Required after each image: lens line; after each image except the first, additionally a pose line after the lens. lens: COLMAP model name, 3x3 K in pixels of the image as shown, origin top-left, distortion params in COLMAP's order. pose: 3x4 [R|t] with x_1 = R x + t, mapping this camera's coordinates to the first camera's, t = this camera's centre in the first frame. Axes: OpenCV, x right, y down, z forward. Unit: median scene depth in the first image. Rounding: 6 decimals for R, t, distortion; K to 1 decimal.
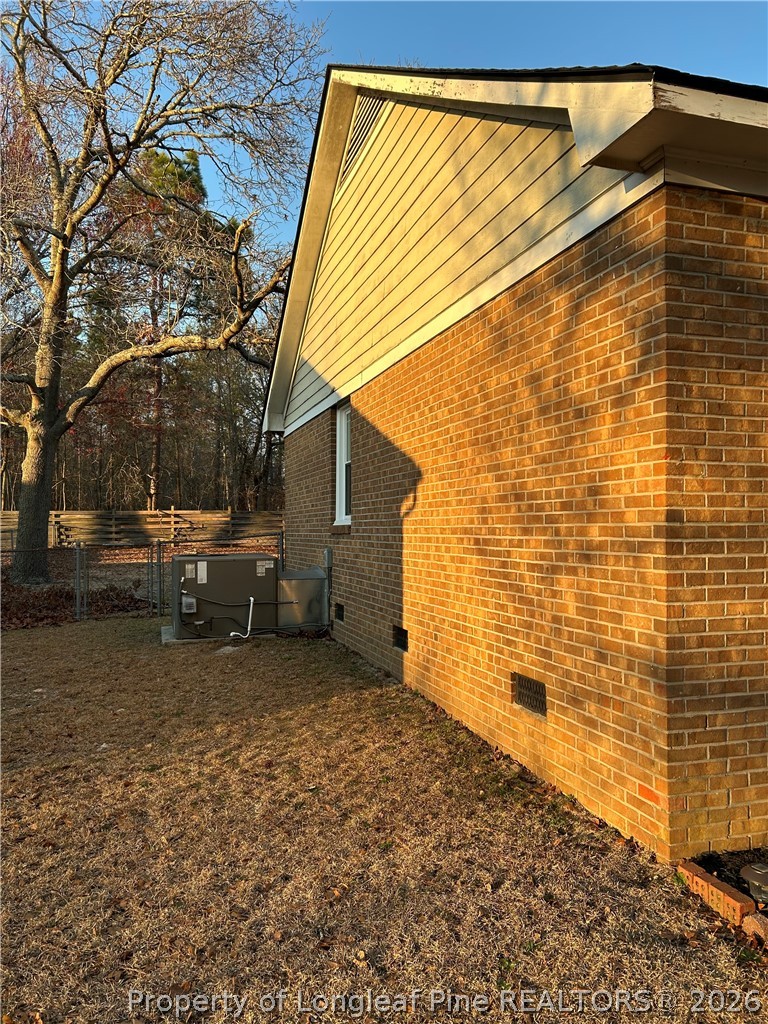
lens RADIAL K [[764.1, 0, 383.9], [0, 764.1, 513.9], [0, 0, 1]] dist [0.034379, -0.010406]
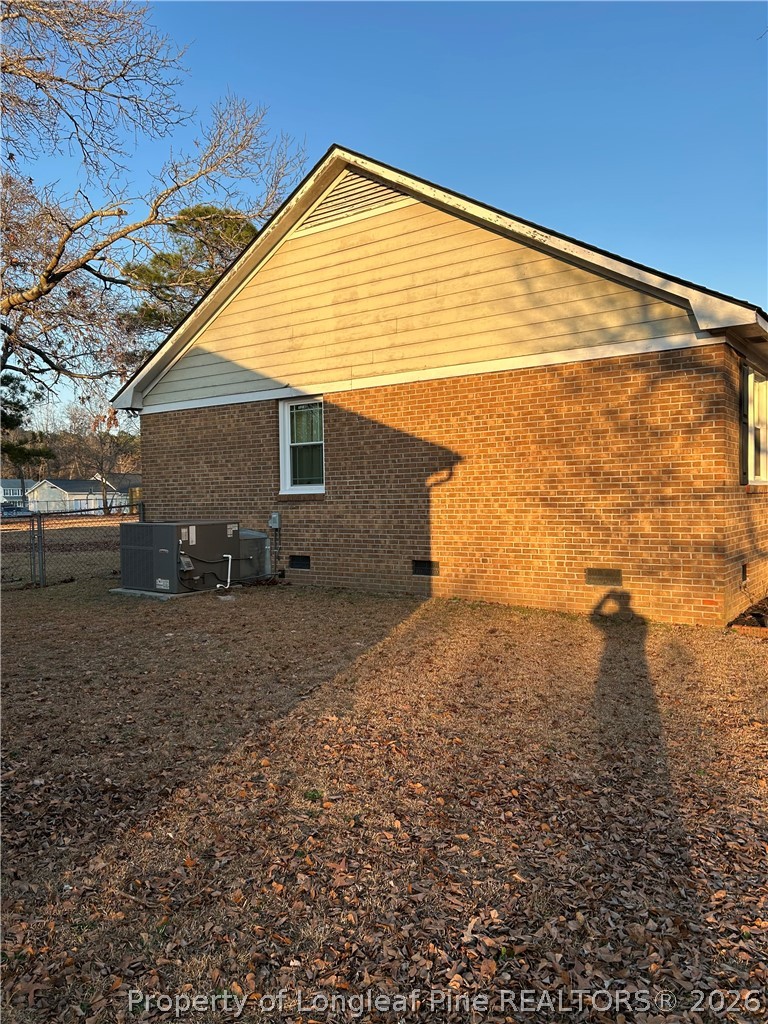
lens RADIAL K [[764.1, 0, 385.6], [0, 764.1, 509.9], [0, 0, 1]] dist [0.034379, -0.010406]
pose [[0.804412, -0.019684, 0.593745, -1.440506], [0.002881, 0.999568, 0.029234, 0.009828], [-0.594064, -0.021806, 0.804122, -0.222660]]
